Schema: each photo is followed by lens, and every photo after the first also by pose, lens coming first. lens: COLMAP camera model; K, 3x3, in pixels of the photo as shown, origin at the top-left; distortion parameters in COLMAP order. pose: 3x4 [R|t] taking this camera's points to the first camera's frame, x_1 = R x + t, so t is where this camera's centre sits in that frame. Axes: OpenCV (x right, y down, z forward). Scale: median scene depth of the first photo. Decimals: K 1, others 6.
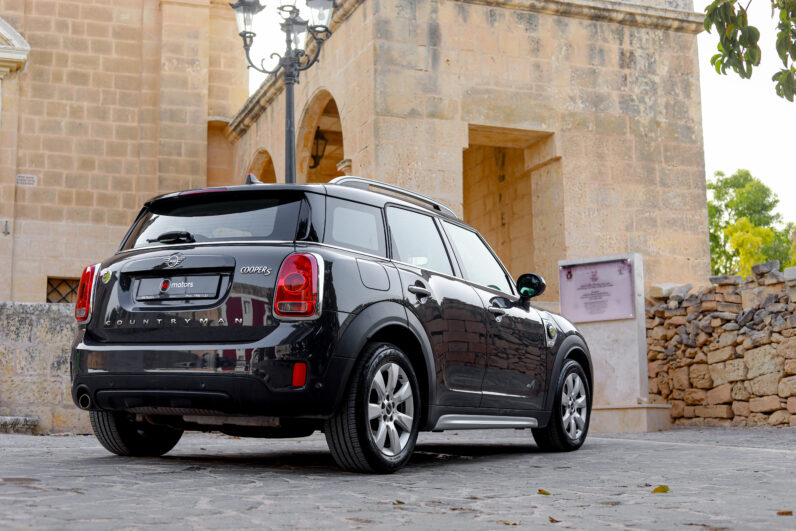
lens RADIAL K [[1207.7, 0, 396.7], [0, 1207.7, 263.3], [0, 0, 1]] dist [-0.086274, 0.000000]
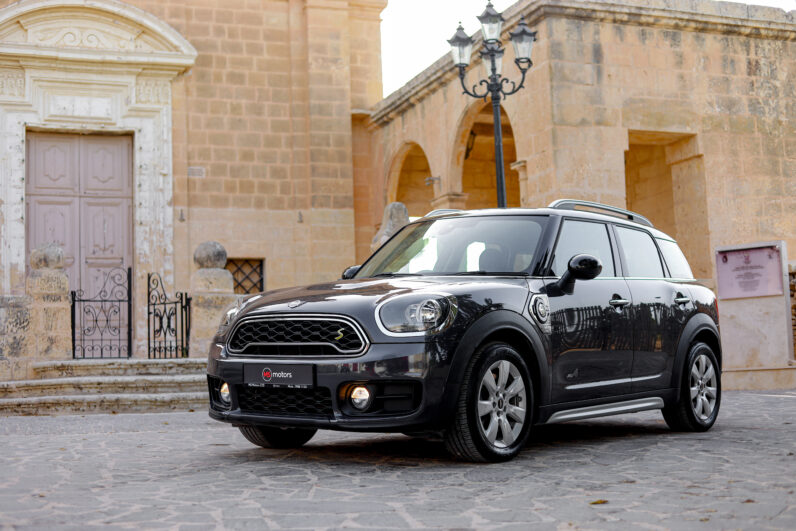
lens RADIAL K [[1207.7, 0, 403.2], [0, 1207.7, 271.6], [0, 0, 1]] dist [-0.086274, 0.000000]
pose [[0.999695, -0.023416, 0.007821, -0.163580], [0.022938, 0.998143, 0.056435, -0.045967], [-0.009128, -0.056239, 0.998376, -0.168919]]
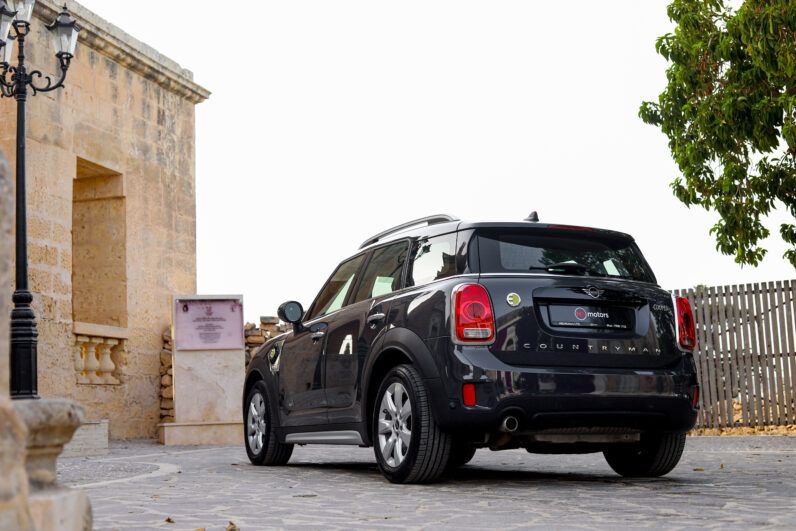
lens RADIAL K [[1207.7, 0, 404.4], [0, 1207.7, 268.8], [0, 0, 1]] dist [-0.086274, 0.000000]
pose [[0.606847, 0.093603, 0.789288, -0.562189], [-0.090686, 0.994710, -0.048240, 0.007767], [-0.789628, -0.042303, 0.612126, 0.113095]]
